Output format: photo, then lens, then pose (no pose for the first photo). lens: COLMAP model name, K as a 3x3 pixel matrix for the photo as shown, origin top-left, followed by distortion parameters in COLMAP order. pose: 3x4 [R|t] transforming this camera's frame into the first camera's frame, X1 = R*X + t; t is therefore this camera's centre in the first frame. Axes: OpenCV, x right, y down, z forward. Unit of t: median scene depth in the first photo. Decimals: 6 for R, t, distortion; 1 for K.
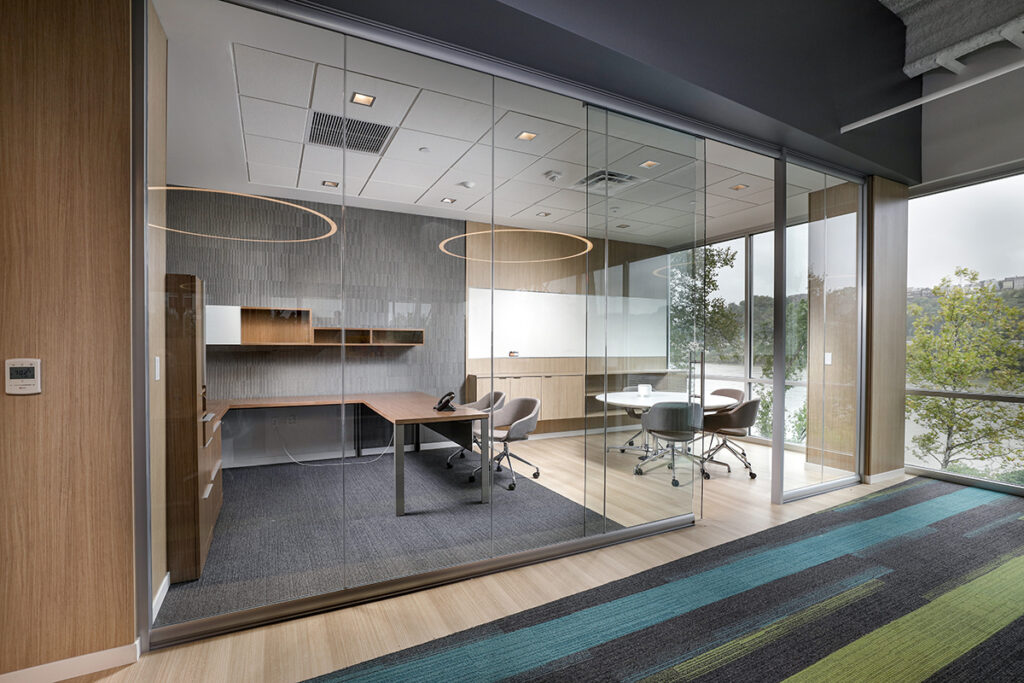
lens RADIAL K [[472.7, 0, 513.5], [0, 472.7, 348.1], [0, 0, 1]] dist [-0.019778, -0.000206]
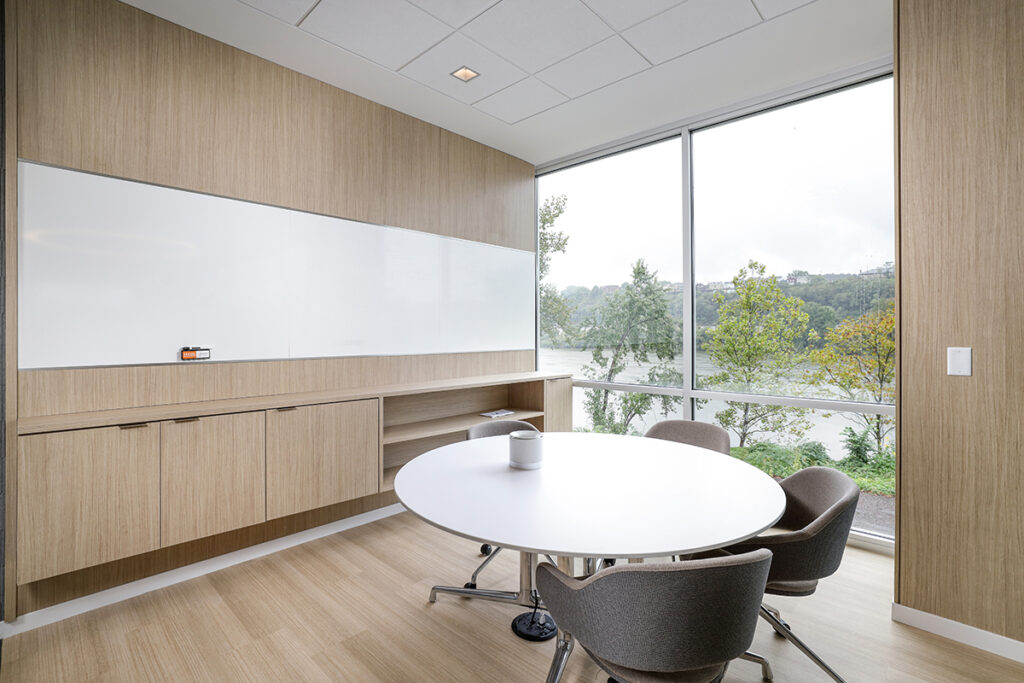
lens RADIAL K [[472.7, 0, 512.8], [0, 472.7, 335.7], [0, 0, 1]] dist [-0.019778, -0.000206]
pose [[0.940118, -0.005619, 0.340802, 0.023981], [0.004155, 0.999979, 0.005025, -0.000696], [-0.340823, -0.003308, 0.940122, 0.112245]]
